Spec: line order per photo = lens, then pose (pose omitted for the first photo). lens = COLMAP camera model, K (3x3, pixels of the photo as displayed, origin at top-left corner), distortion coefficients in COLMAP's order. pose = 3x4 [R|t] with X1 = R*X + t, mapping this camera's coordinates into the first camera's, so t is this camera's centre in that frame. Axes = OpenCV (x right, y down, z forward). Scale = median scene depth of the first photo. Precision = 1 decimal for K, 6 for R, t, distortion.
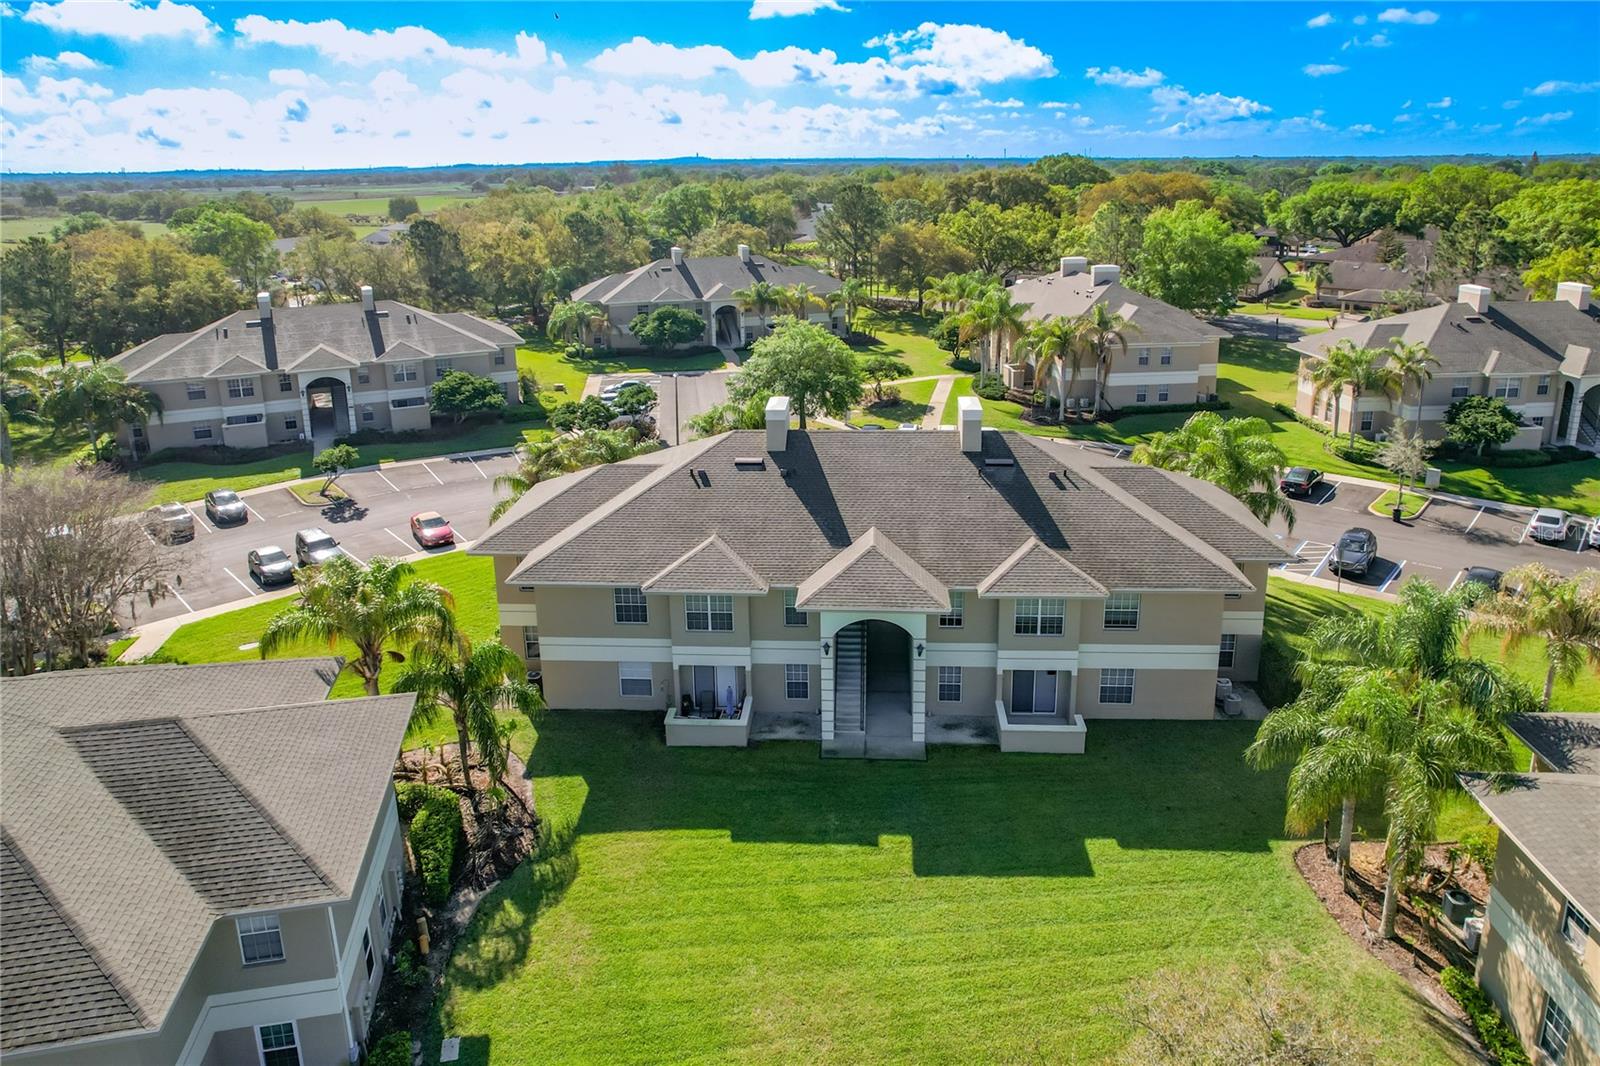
lens RADIAL K [[1027.6, 0, 799.7], [0, 1027.6, 473.7], [0, 0, 1]] dist [-0.004291, 0.001852]
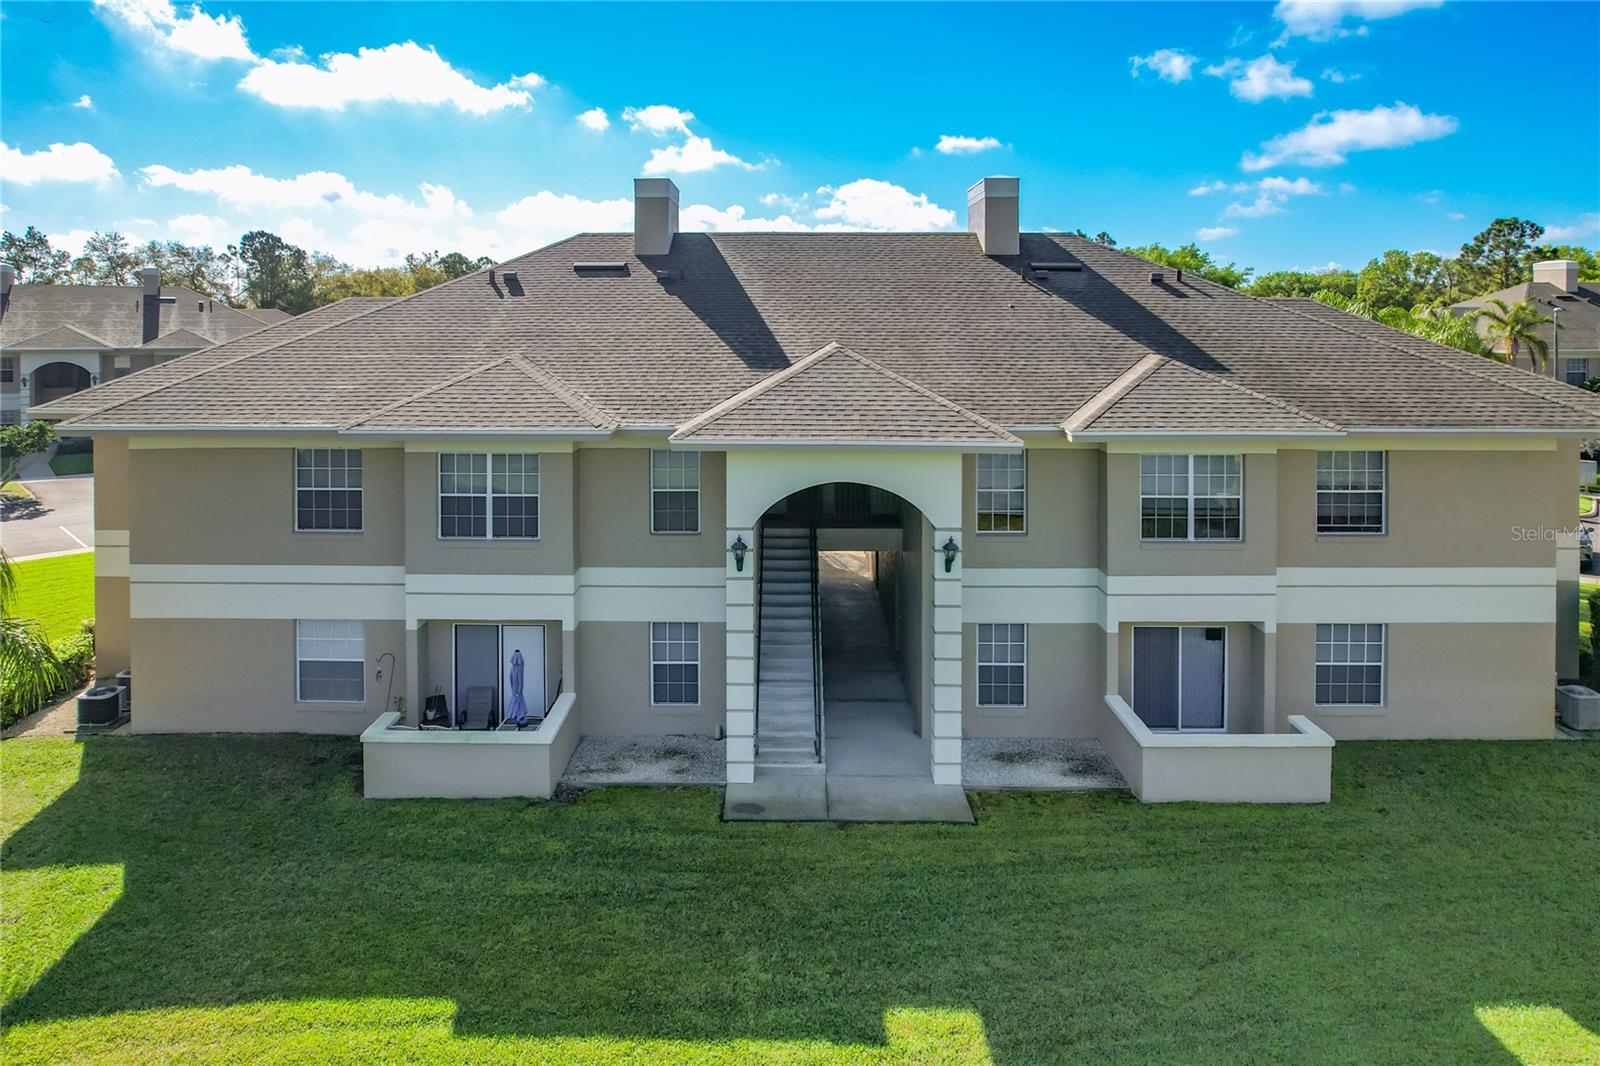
lens RADIAL K [[1055.9, 0, 766.2], [0, 1055.9, 344.1], [0, 0, 1]] dist [-0.019465, 0.001264]
pose [[0.998722, 0.016664, 0.047707, 0.013522], [-0.003224, 0.963150, -0.268945, 0.191826], [-0.050431, 0.268448, 0.961973, 0.500472]]
